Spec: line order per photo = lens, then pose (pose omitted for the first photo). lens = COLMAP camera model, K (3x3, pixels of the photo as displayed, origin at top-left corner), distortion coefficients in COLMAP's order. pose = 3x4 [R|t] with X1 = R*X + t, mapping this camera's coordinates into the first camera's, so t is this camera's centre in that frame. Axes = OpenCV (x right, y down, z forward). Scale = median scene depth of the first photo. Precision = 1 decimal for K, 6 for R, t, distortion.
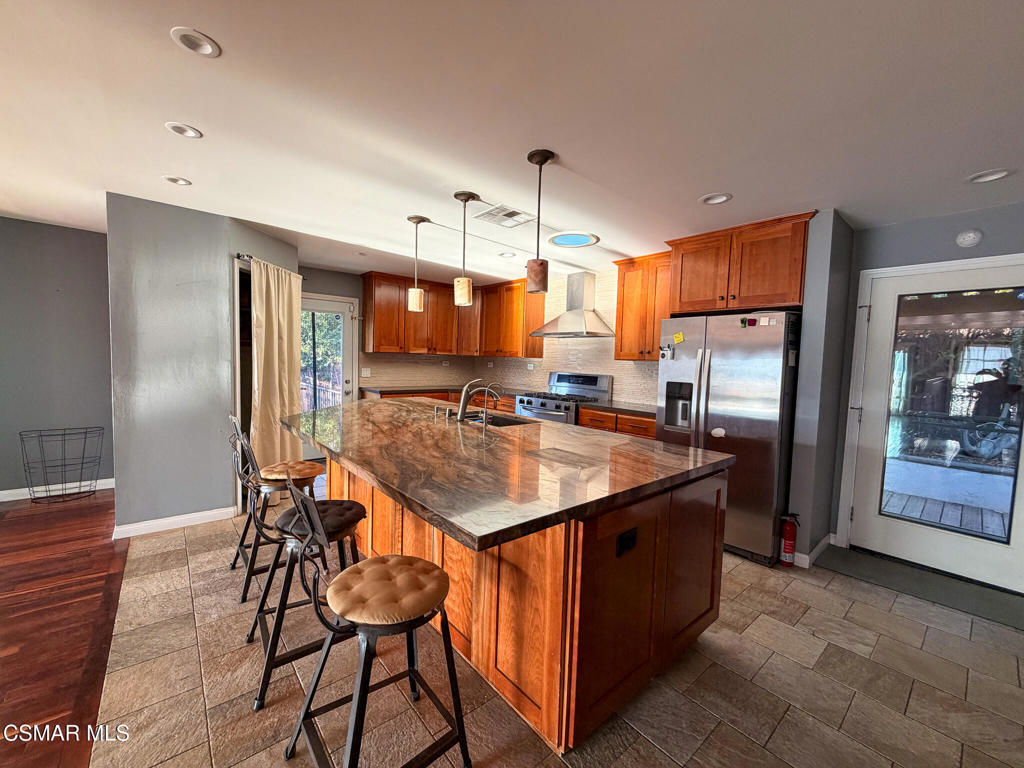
lens RADIAL K [[412.4, 0, 511.3], [0, 412.4, 387.9], [0, 0, 1]] dist [-0.003071, -0.000175]
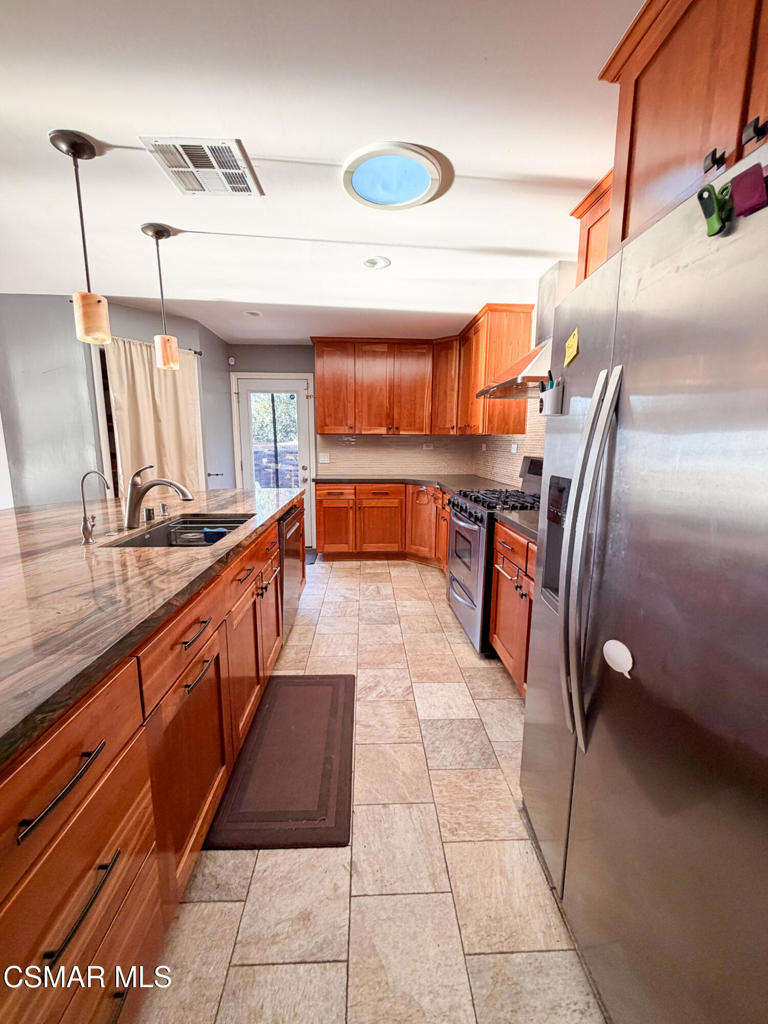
lens RADIAL K [[412.4, 0, 382.7], [0, 412.4, 513.7], [0, 0, 1]] dist [-0.003071, -0.000175]
pose [[0.786757, 0.080020, -0.612054, 0.572215], [-0.023945, 0.994772, 0.099276, -0.017061], [0.616798, -0.063451, 0.784560, 0.716428]]
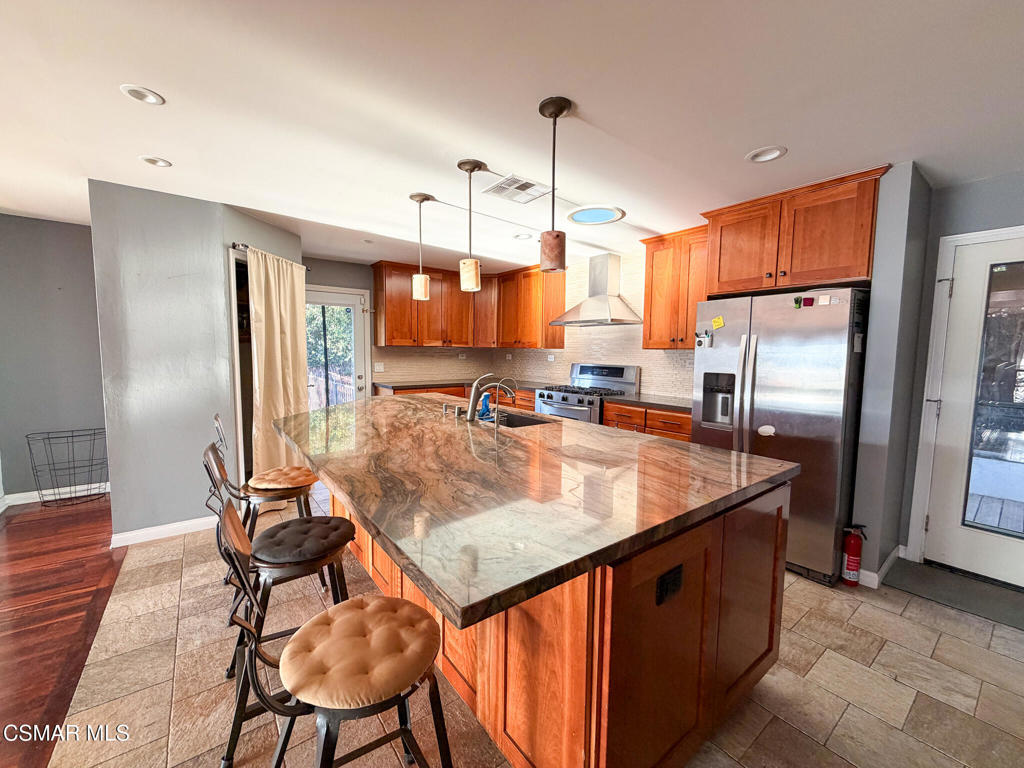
lens RADIAL K [[412.4, 0, 510.5], [0, 412.4, 386.4], [0, 0, 1]] dist [-0.003071, -0.000175]
pose [[0.998205, -0.014076, -0.058215, 0.016404], [0.015077, 0.999745, 0.016803, -0.007790], [0.057963, -0.017650, 0.998163, 0.110639]]
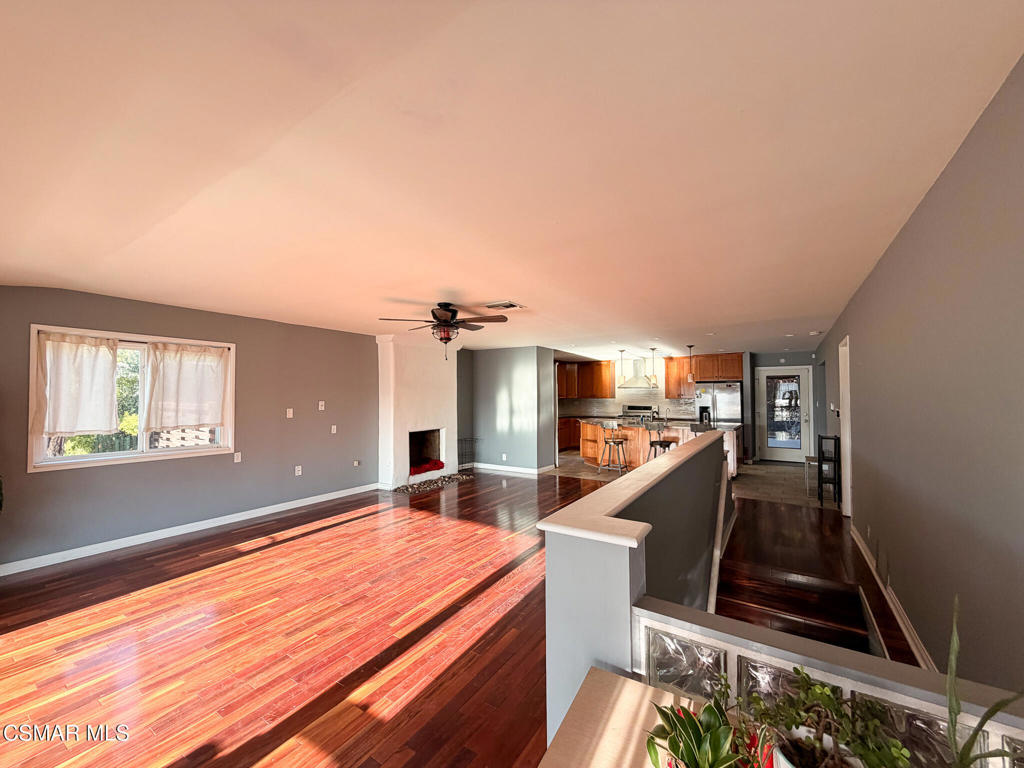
lens RADIAL K [[412.4, 0, 505.4], [0, 412.4, 384.7], [0, 0, 1]] dist [-0.003071, -0.000175]
pose [[0.962916, -0.021829, 0.268917, -1.881155], [0.047311, 0.994939, -0.088645, 0.027969], [-0.265621, 0.098081, 0.959075, -1.528305]]
